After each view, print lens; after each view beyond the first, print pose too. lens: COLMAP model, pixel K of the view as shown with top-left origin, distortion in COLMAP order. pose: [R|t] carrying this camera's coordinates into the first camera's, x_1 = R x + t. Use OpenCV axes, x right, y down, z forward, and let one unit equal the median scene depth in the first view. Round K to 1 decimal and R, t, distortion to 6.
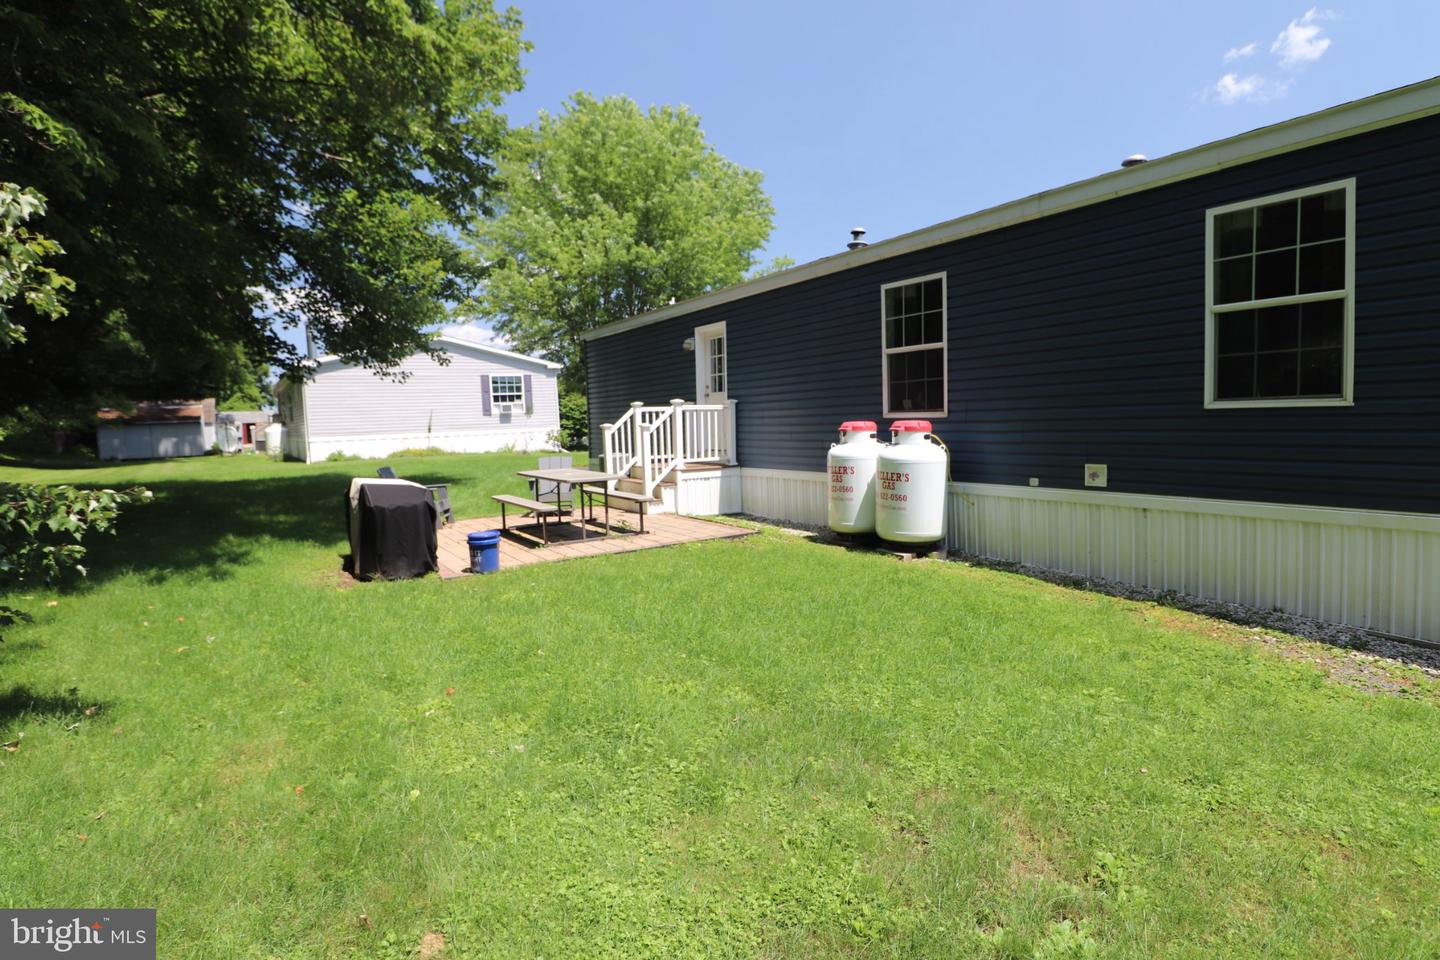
lens RADIAL K [[729.7, 0, 714.6], [0, 729.7, 472.7], [0, 0, 1]] dist [0.001816, -0.011966]
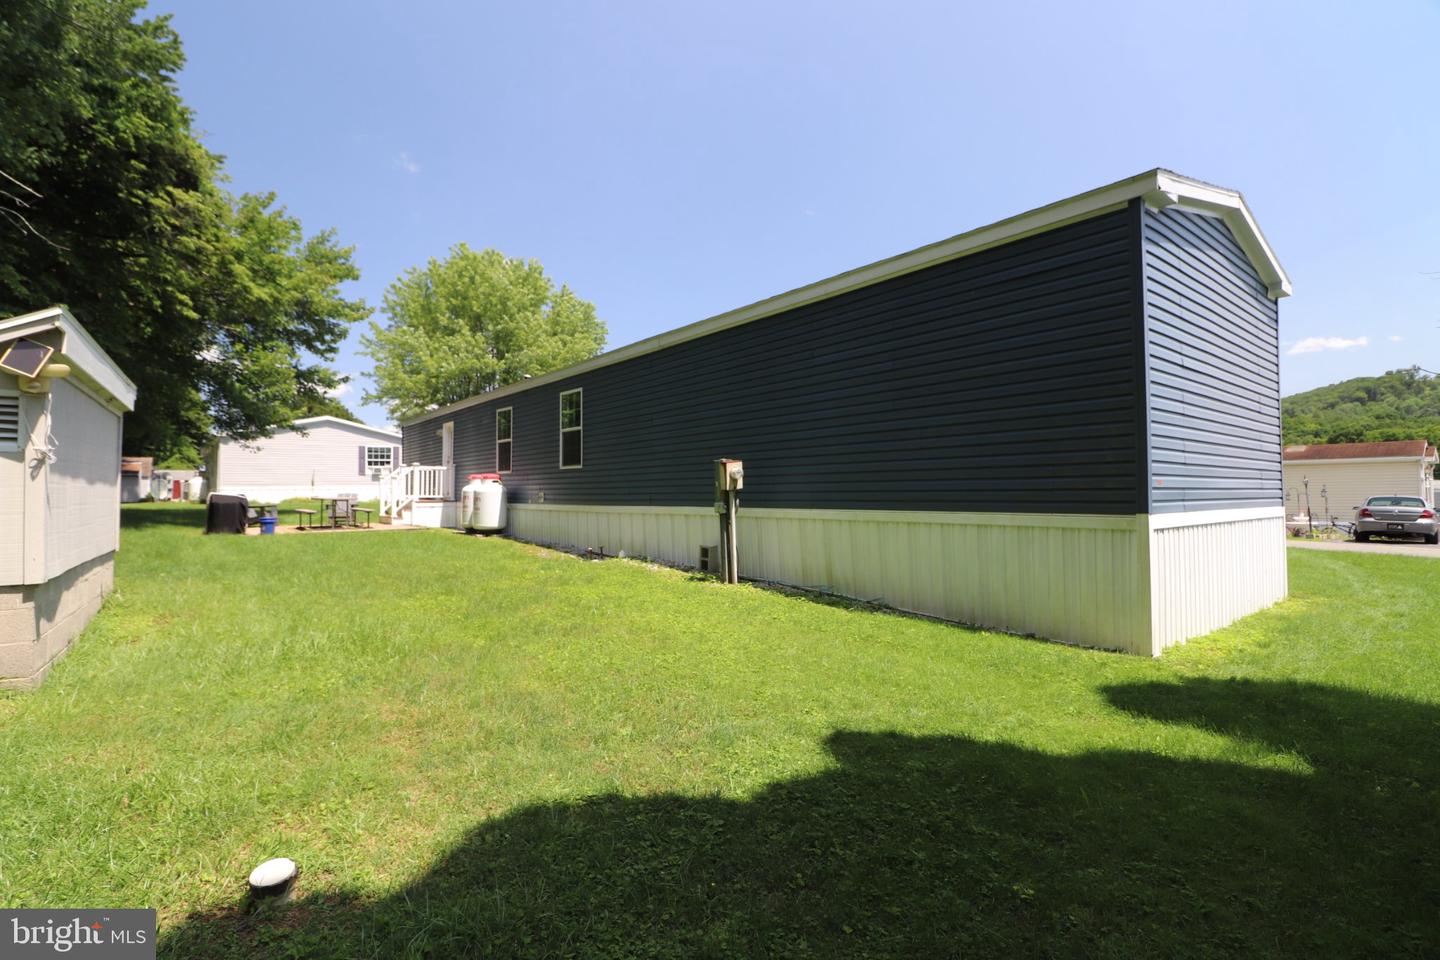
lens RADIAL K [[672.6, 0, 727.6], [0, 672.6, 478.9], [0, 0, 1]] dist [-0.008756, -0.008412]
pose [[0.993547, 0.026390, 0.110305, 0.232580], [-0.015856, 0.995321, -0.095309, 0.037615], [-0.112304, 0.092945, 0.989317, -0.324639]]
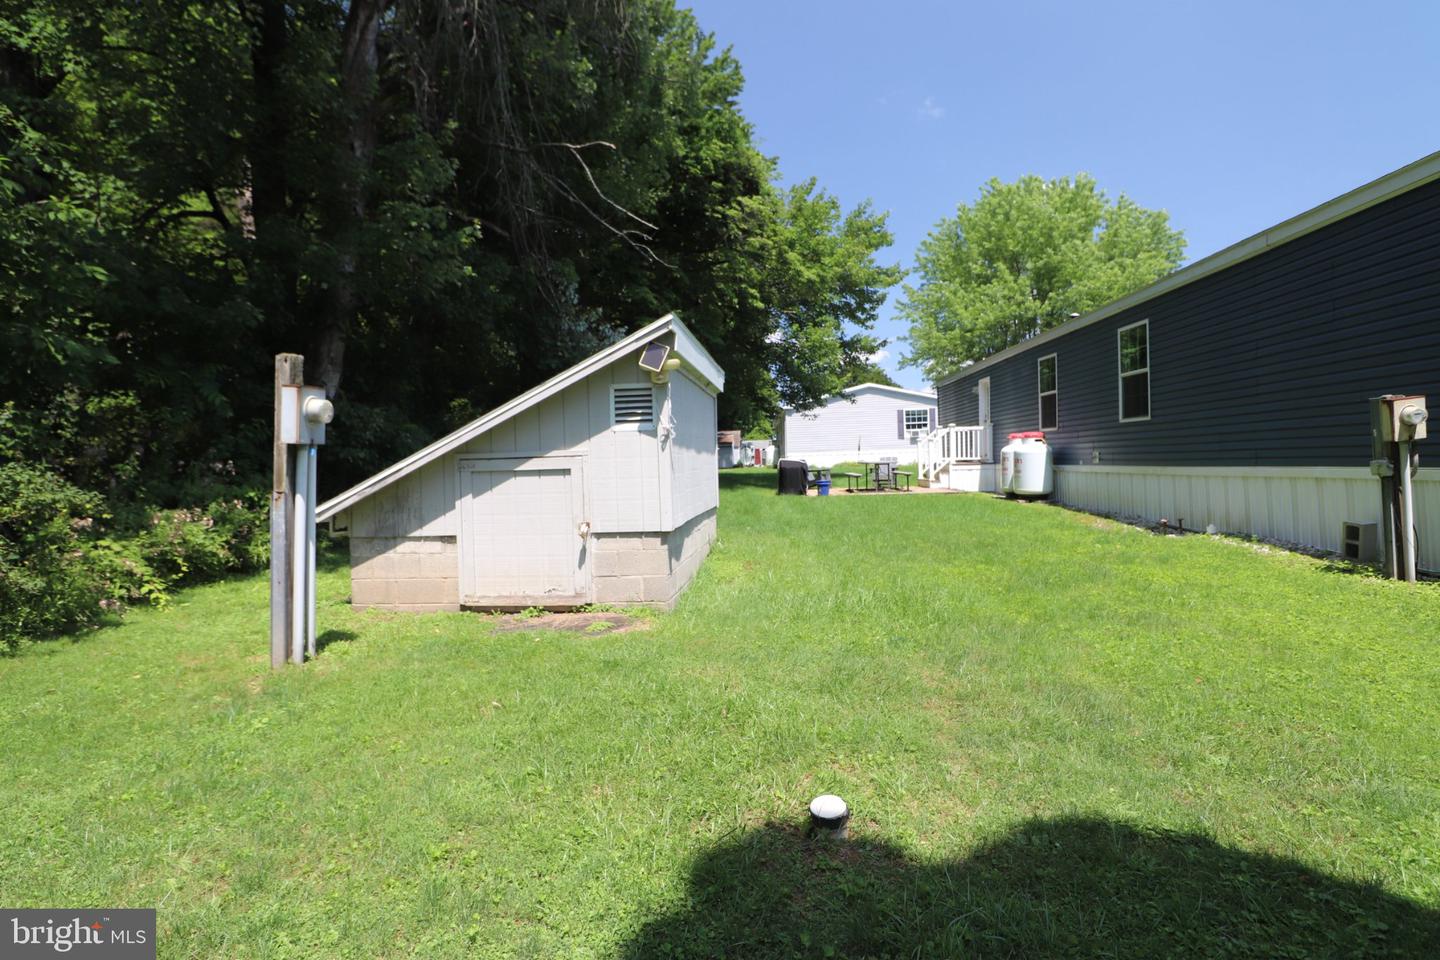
lens RADIAL K [[729.7, 0, 707.7], [0, 729.7, 471.1], [0, 0, 1]] dist [0.001816, -0.011966]
pose [[0.796818, 0.015589, -0.604018, 0.232588], [-0.041318, 0.998733, -0.028730, 0.037555], [0.602805, 0.047849, 0.796453, -0.321386]]
